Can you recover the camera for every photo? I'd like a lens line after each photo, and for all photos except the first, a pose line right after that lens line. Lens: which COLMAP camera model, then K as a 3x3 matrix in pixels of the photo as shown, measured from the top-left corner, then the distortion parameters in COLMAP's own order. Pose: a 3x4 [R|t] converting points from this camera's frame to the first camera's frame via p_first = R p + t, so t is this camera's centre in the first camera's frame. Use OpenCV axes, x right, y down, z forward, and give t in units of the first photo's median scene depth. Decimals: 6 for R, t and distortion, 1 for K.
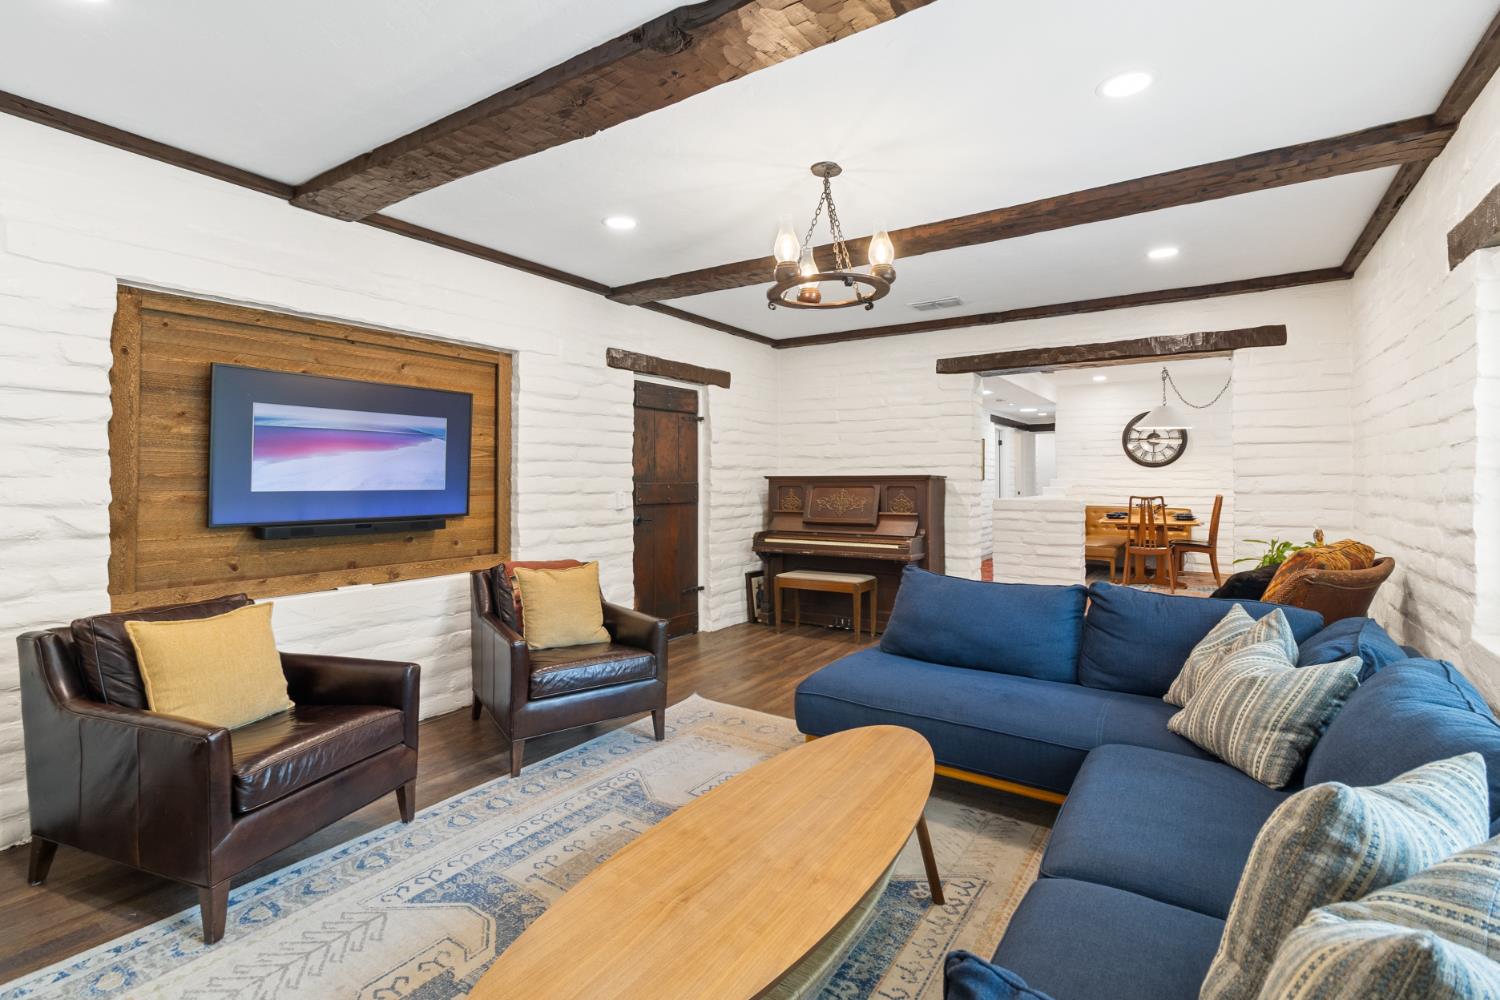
lens RADIAL K [[695.2, 0, 756.4], [0, 695.2, 473.1], [0, 0, 1]] dist [-0.001783, 0.000032]
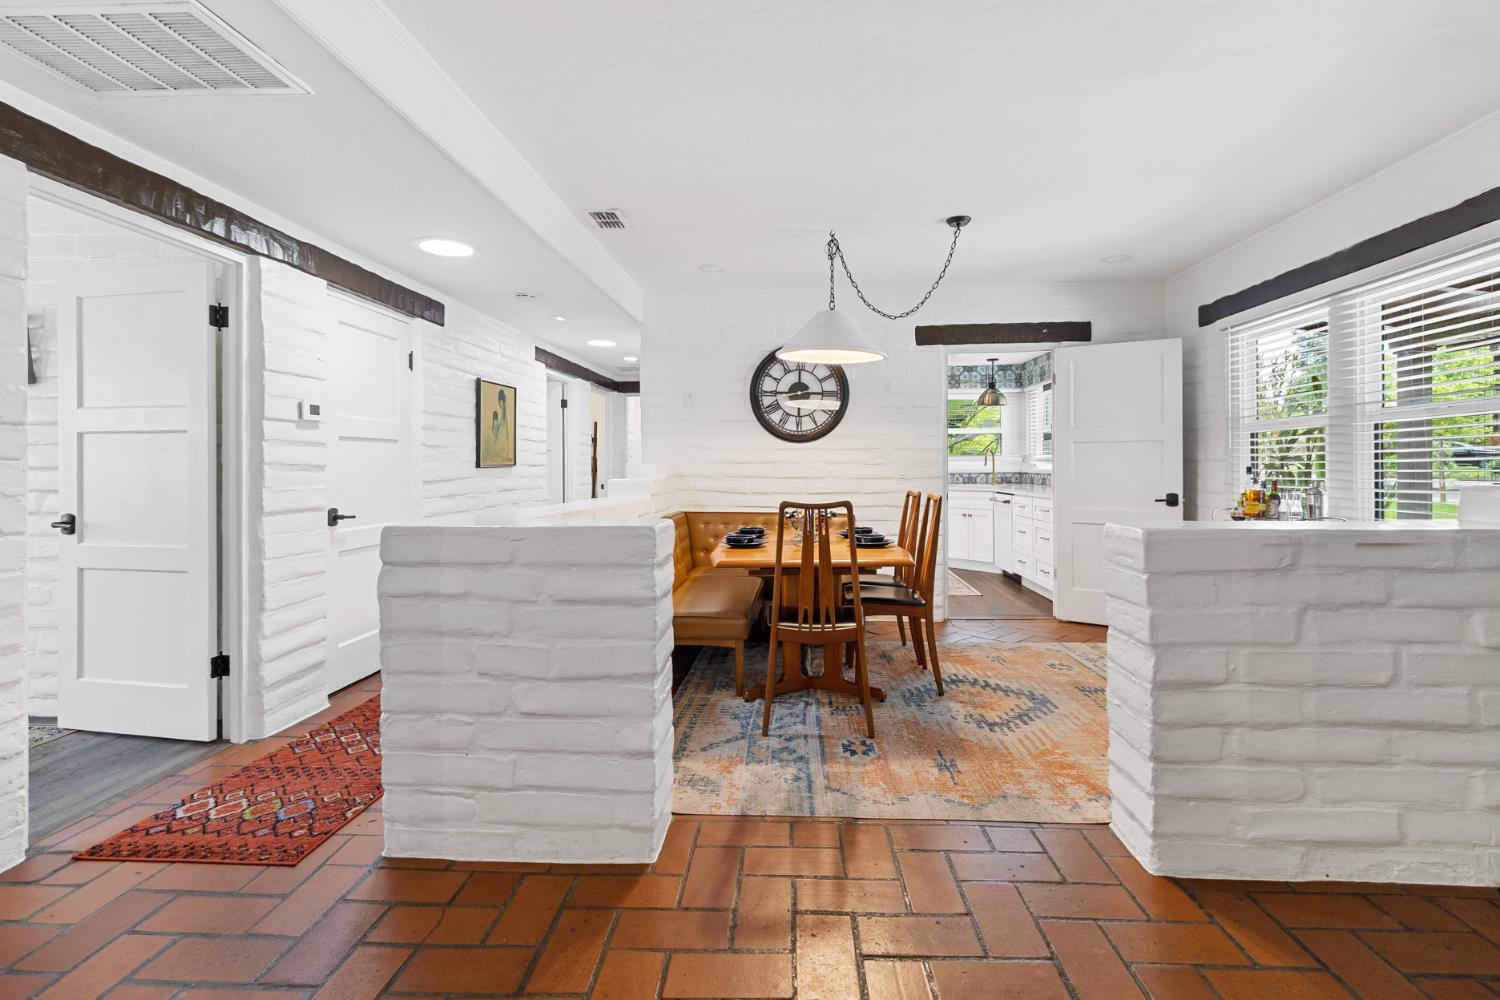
lens RADIAL K [[695.2, 0, 756.4], [0, 695.2, 473.1], [0, 0, 1]] dist [-0.001783, 0.000032]
pose [[0.868091, -0.007538, 0.496348, 0.478197], [-0.000223, 0.999879, 0.015574, 0.015786], [-0.496405, -0.013630, 0.867984, 0.966347]]
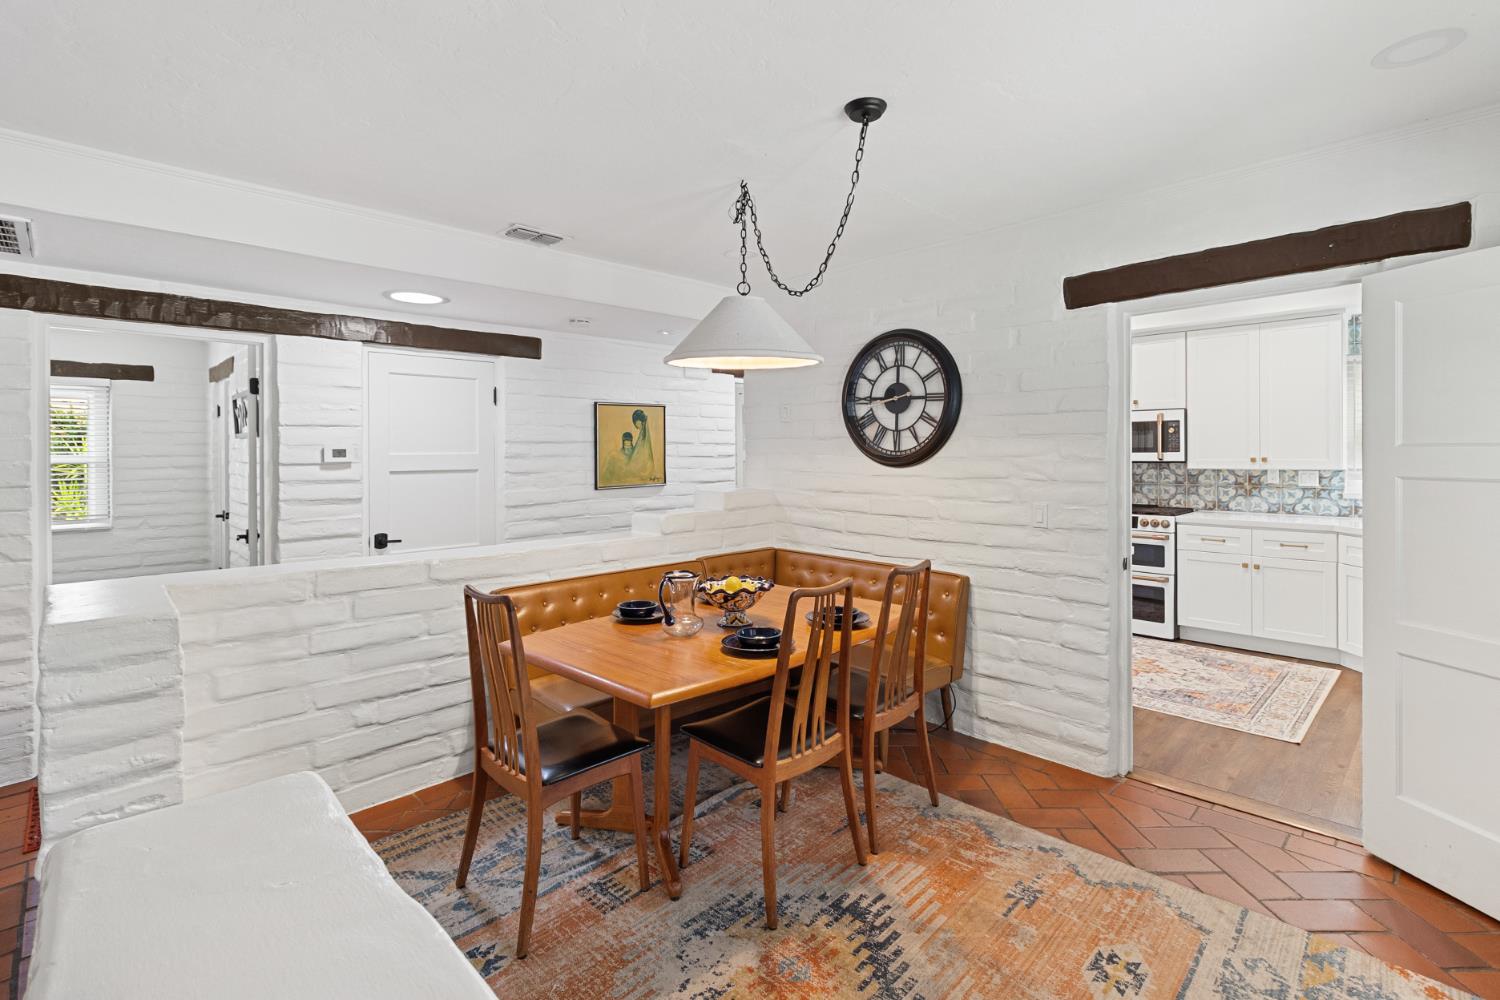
lens RADIAL K [[699.2, 0, 750.4], [0, 699.2, 458.0], [0, 0, 1]] dist [-0.000060, -0.000064]
pose [[0.977269, -0.004000, -0.211964, 1.070083], [0.007628, 0.999838, 0.016303, -0.038218], [0.211864, -0.017549, 0.977142, 1.074147]]
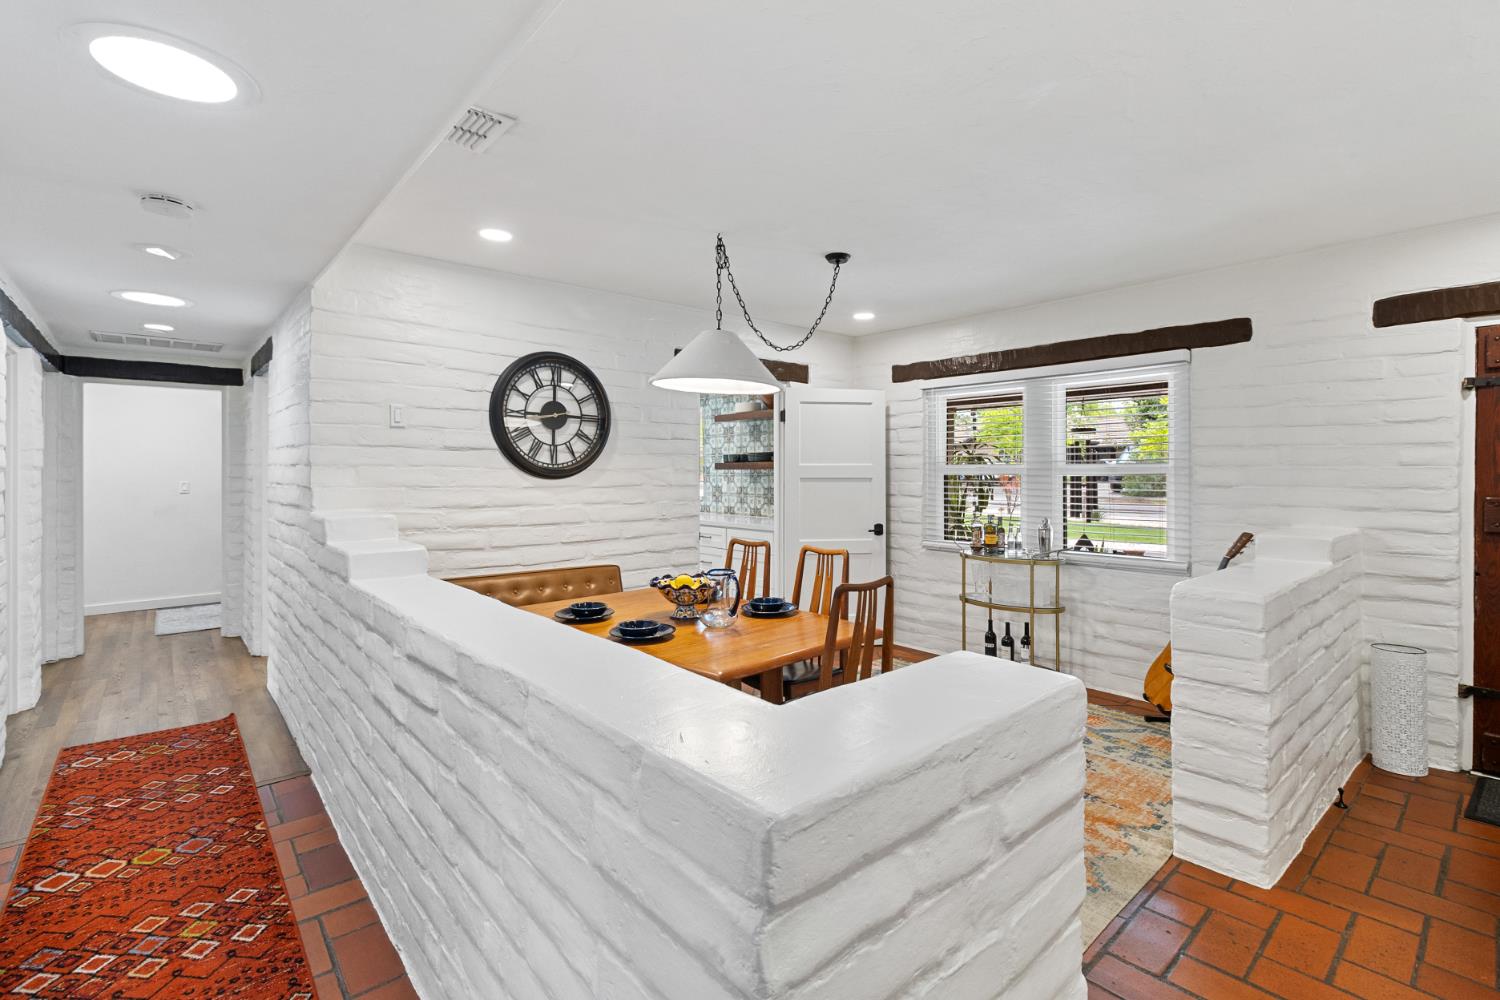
lens RADIAL K [[695.2, 0, 756.4], [0, 695.2, 473.1], [0, 0, 1]] dist [-0.001783, 0.000032]
pose [[0.268804, -0.005245, 0.963181, 0.329990], [-0.007076, 0.999947, 0.007420, -0.029571], [-0.963169, -0.008810, 0.268753, 1.404717]]
